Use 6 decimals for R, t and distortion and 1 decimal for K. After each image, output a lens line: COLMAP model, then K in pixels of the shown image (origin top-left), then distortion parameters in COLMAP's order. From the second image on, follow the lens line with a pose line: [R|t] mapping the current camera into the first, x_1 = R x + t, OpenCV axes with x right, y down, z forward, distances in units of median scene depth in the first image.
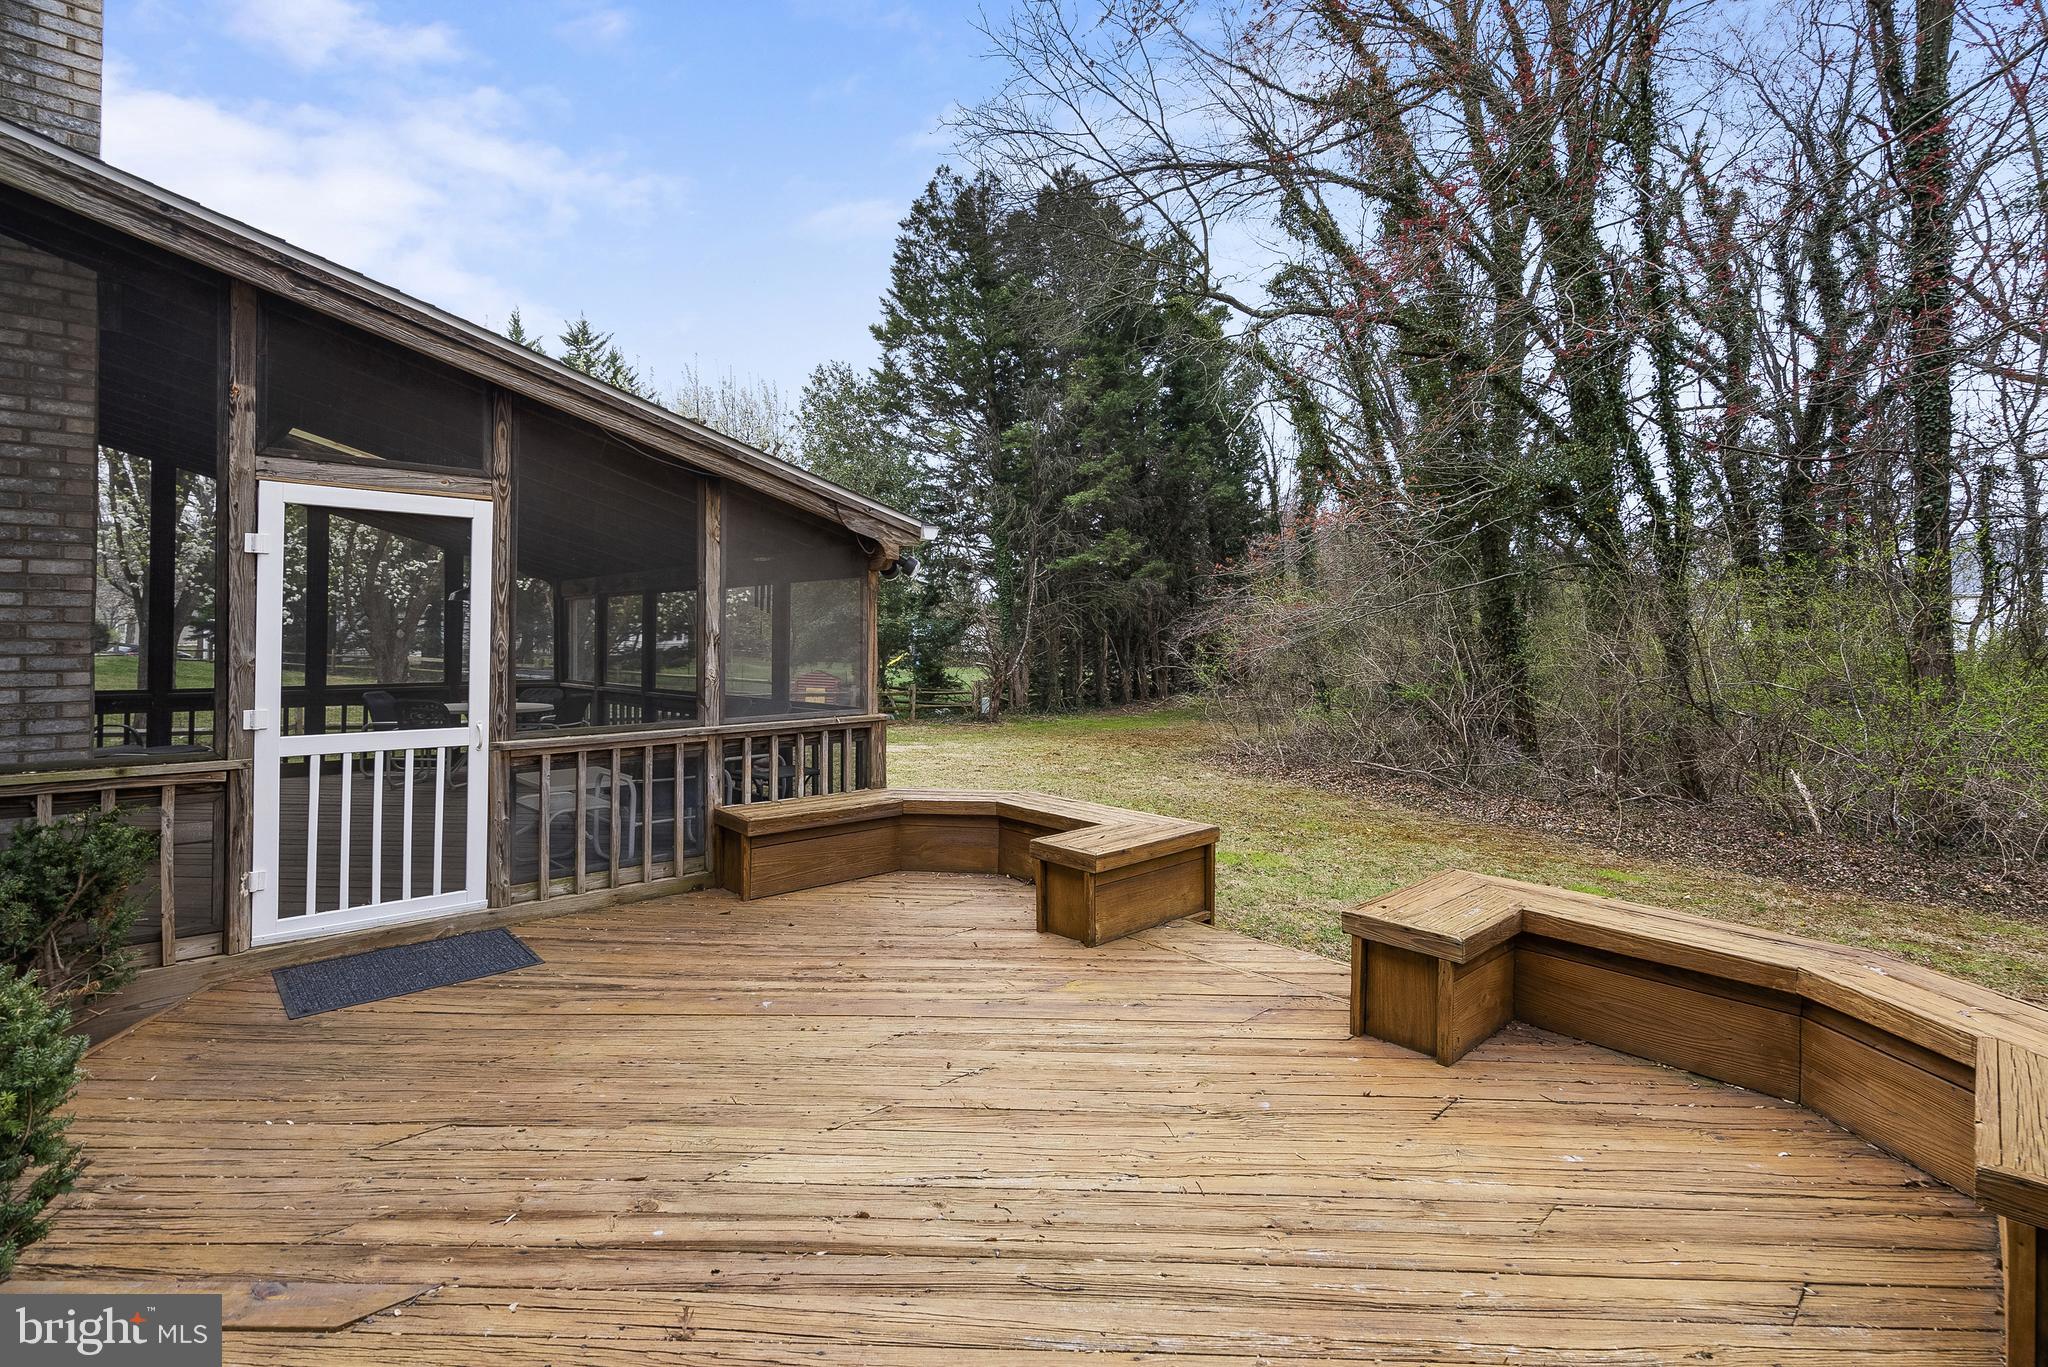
lens RADIAL K [[935.4, 0, 1023.9], [0, 935.4, 609.3], [0, 0, 1]] dist [-0.001041, 0.000122]
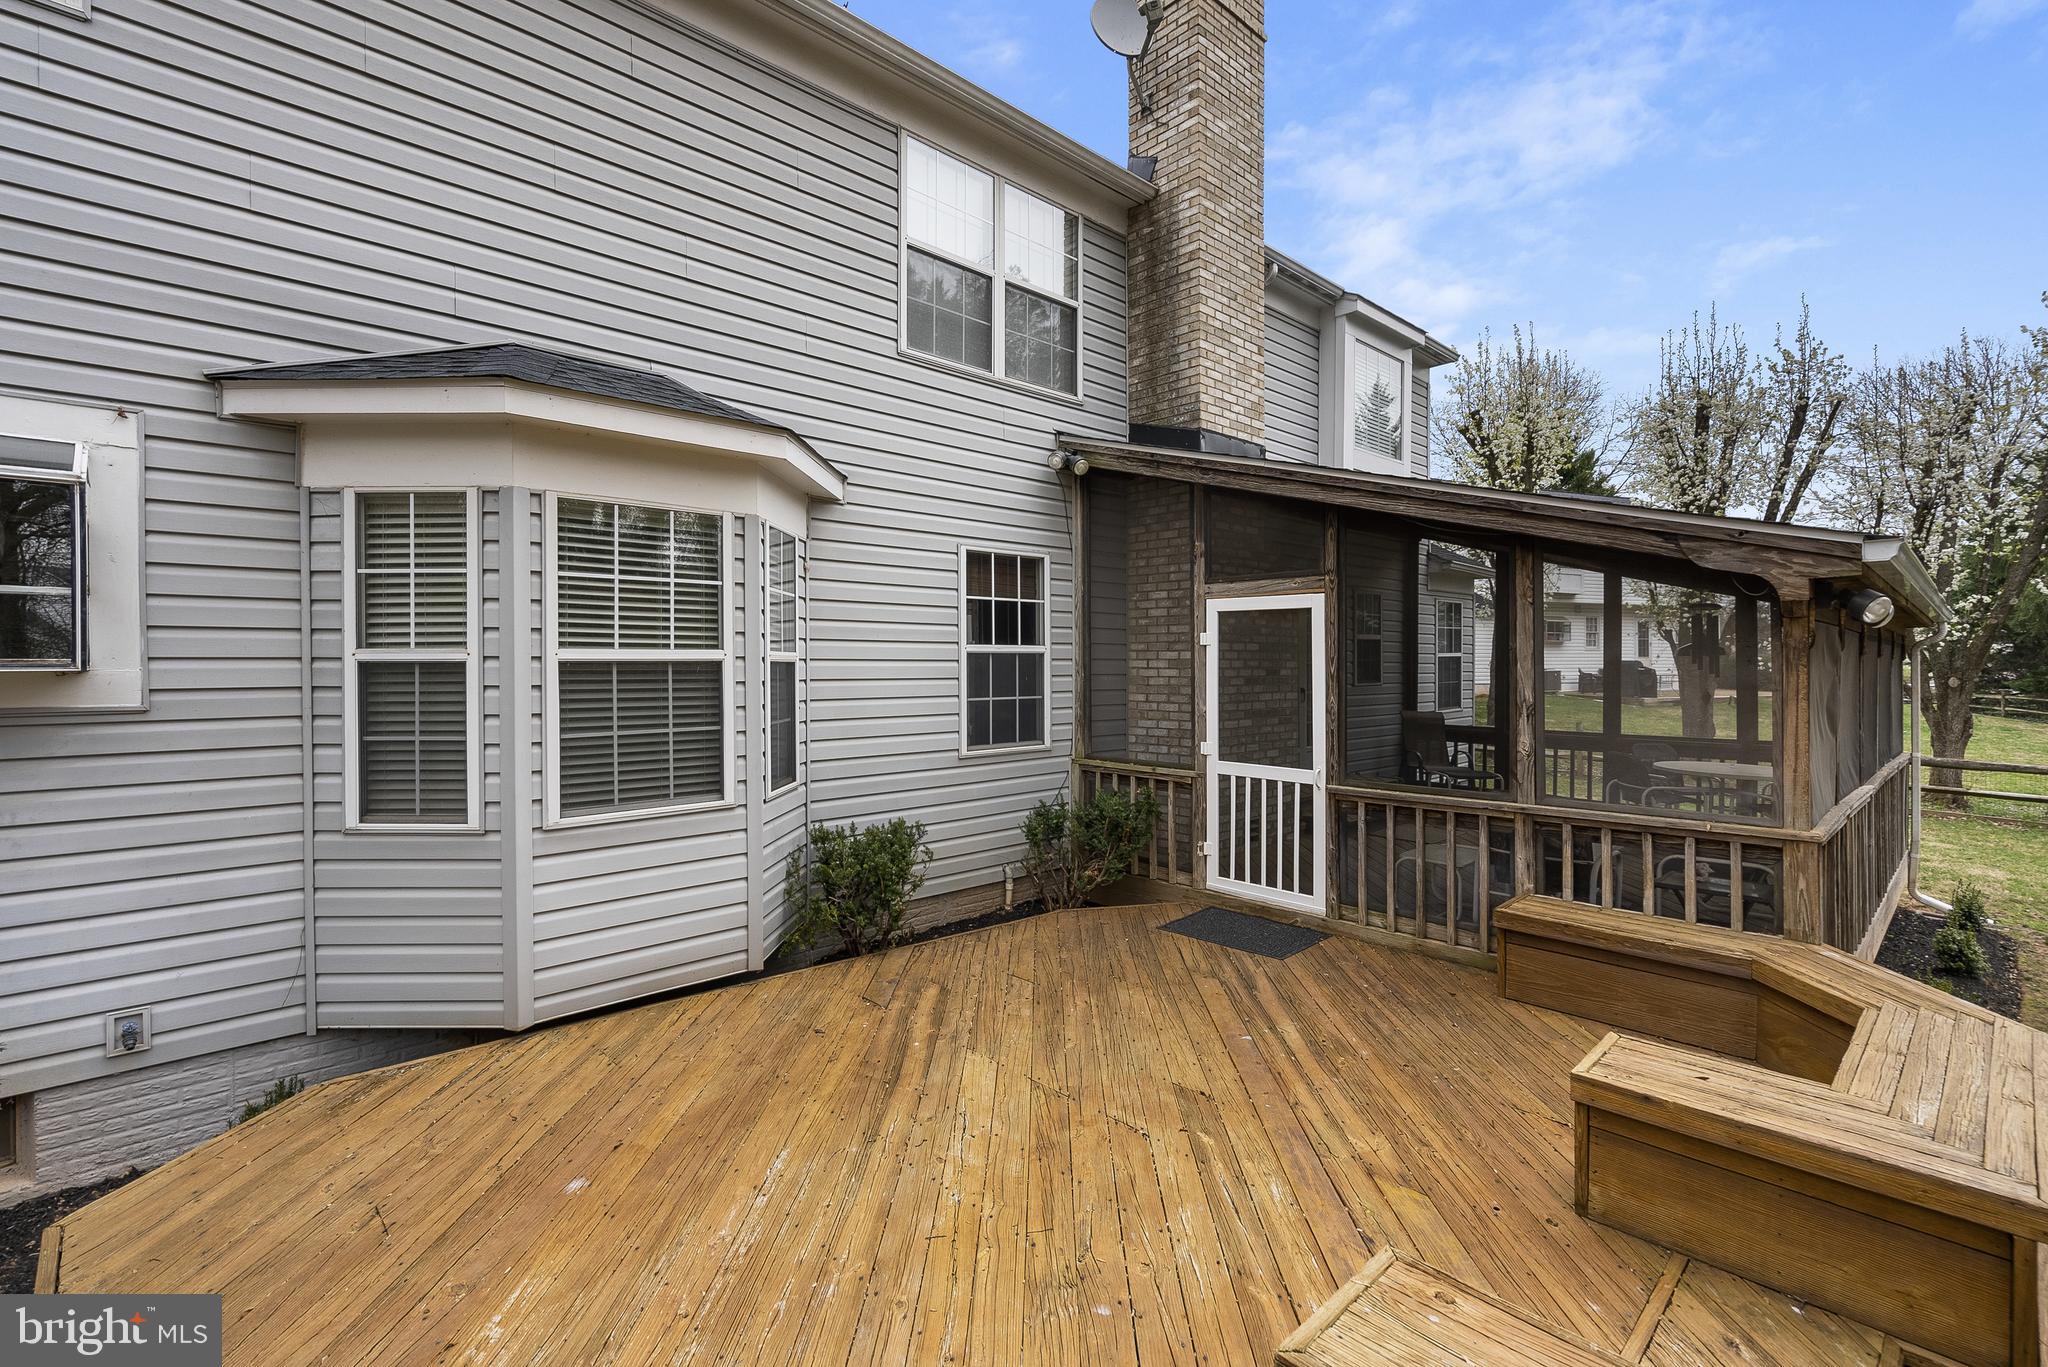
lens RADIAL K [[942.7, 0, 1025.4], [0, 942.7, 650.9], [0, 0, 1]] dist [-0.001062, -0.000164]
pose [[-0.007120, -0.017242, -0.999826, 0.798225], [0.024753, 0.999542, -0.017413, -0.028896], [0.999668, -0.024872, -0.006690, 0.691021]]
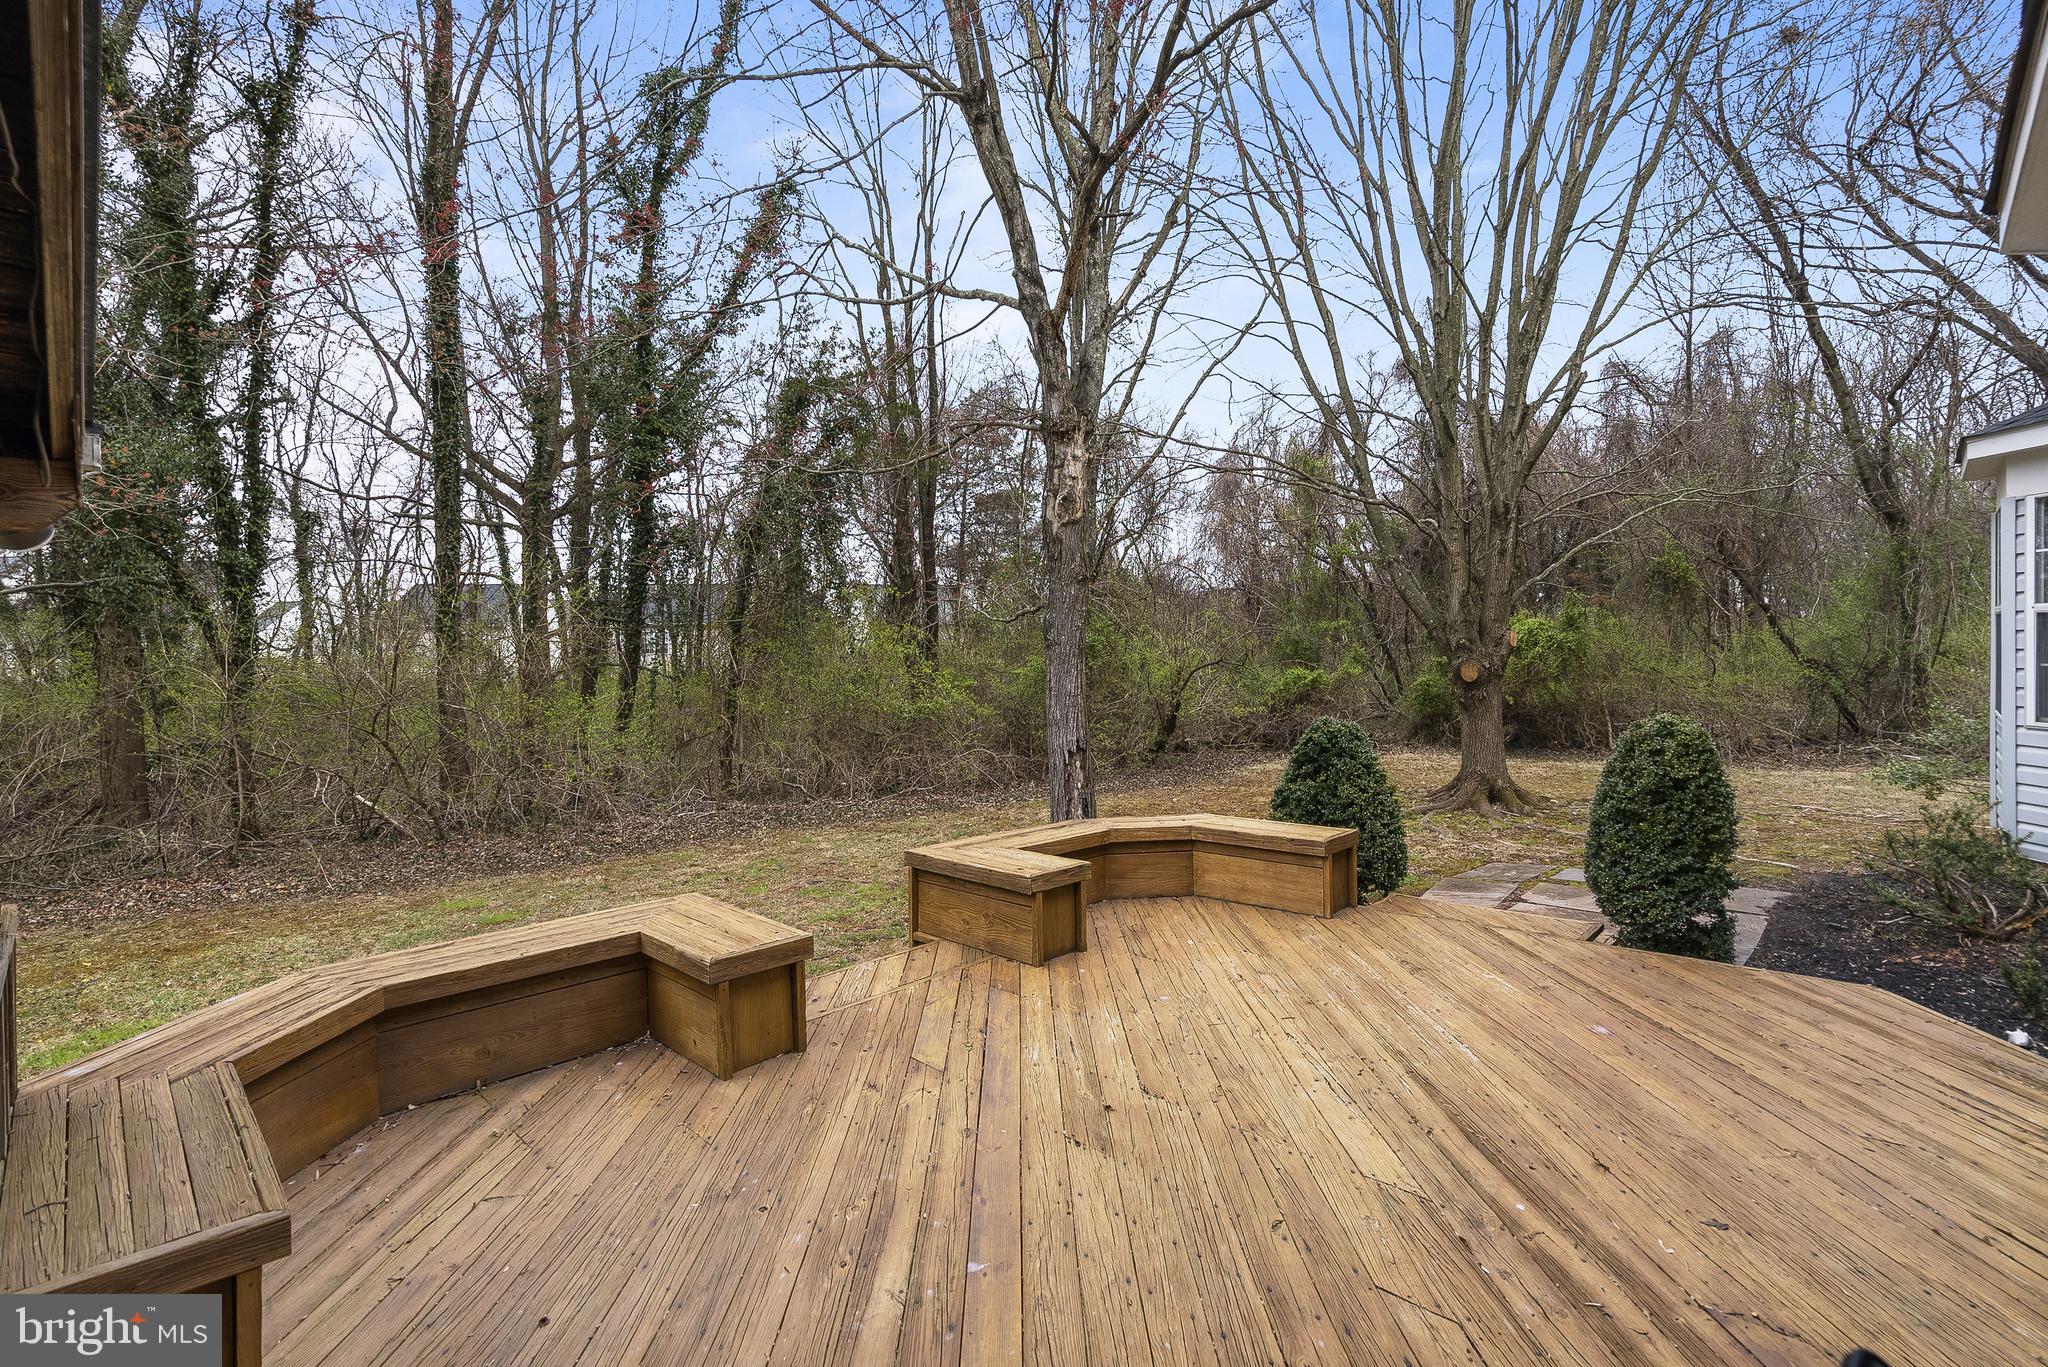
lens RADIAL K [[942.7, 0, 1025.4], [0, 942.7, 650.9], [0, 0, 1]] dist [-0.001062, -0.000164]
pose [[-0.022463, -0.004911, 0.999736, -0.837094], [-0.011406, 0.999924, 0.004655, 0.002352], [-0.999683, -0.011299, -0.022518, 0.905605]]
